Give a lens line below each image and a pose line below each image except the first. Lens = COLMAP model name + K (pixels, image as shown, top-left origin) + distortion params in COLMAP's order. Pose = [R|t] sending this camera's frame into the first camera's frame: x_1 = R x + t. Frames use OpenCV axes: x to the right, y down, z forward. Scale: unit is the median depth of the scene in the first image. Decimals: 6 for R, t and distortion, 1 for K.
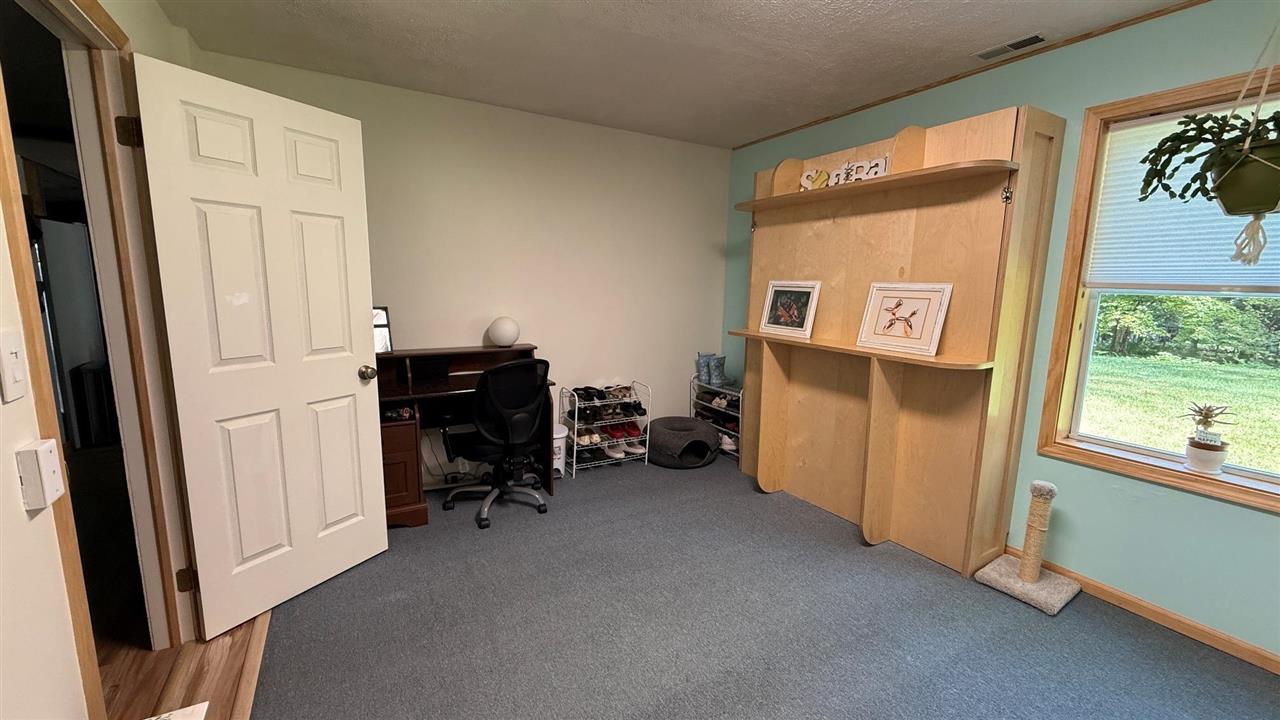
lens RADIAL K [[513.1, 0, 640.0], [0, 513.1, 360.0], [0, 0, 1]] dist [0.000339, -0.000012]
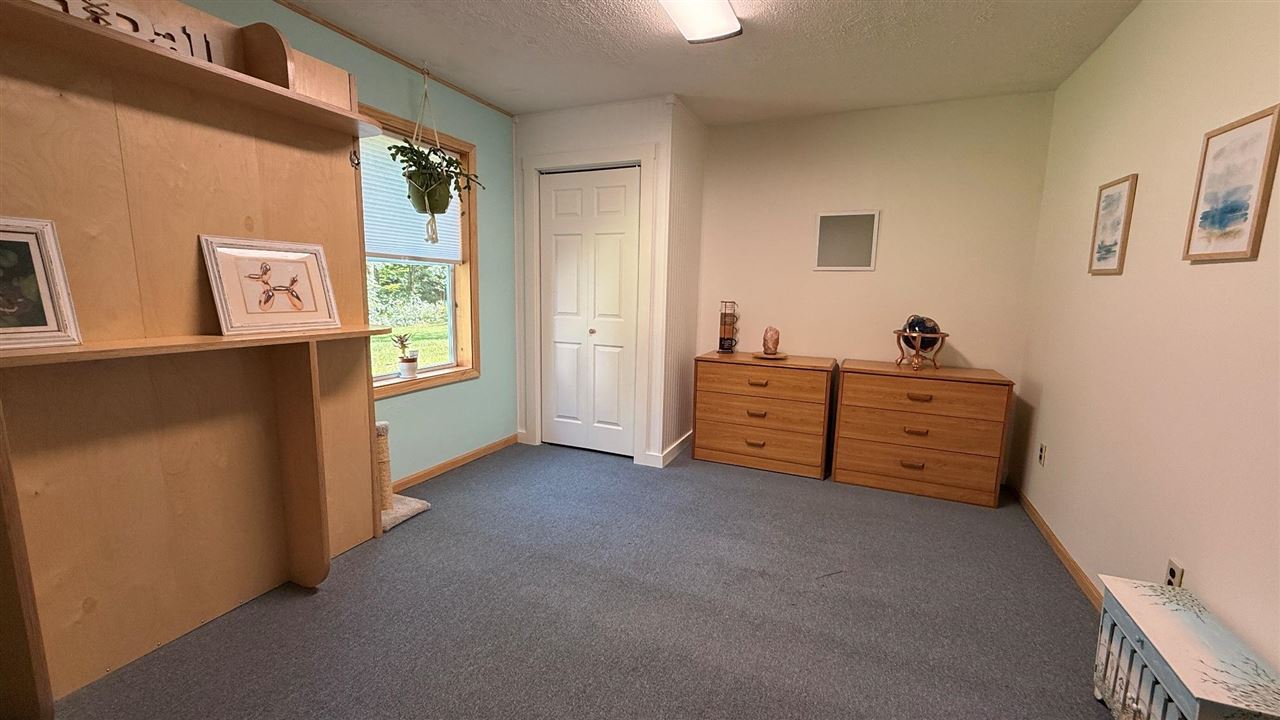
lens RADIAL K [[513.1, 0, 640.0], [0, 513.1, 360.0], [0, 0, 1]] dist [0.000339, -0.000012]
pose [[-0.583840, -0.143439, 0.799097, -0.413195], [0.095651, 0.965261, 0.243150, -0.111642], [-0.806214, 0.218395, -0.549839, 1.011706]]
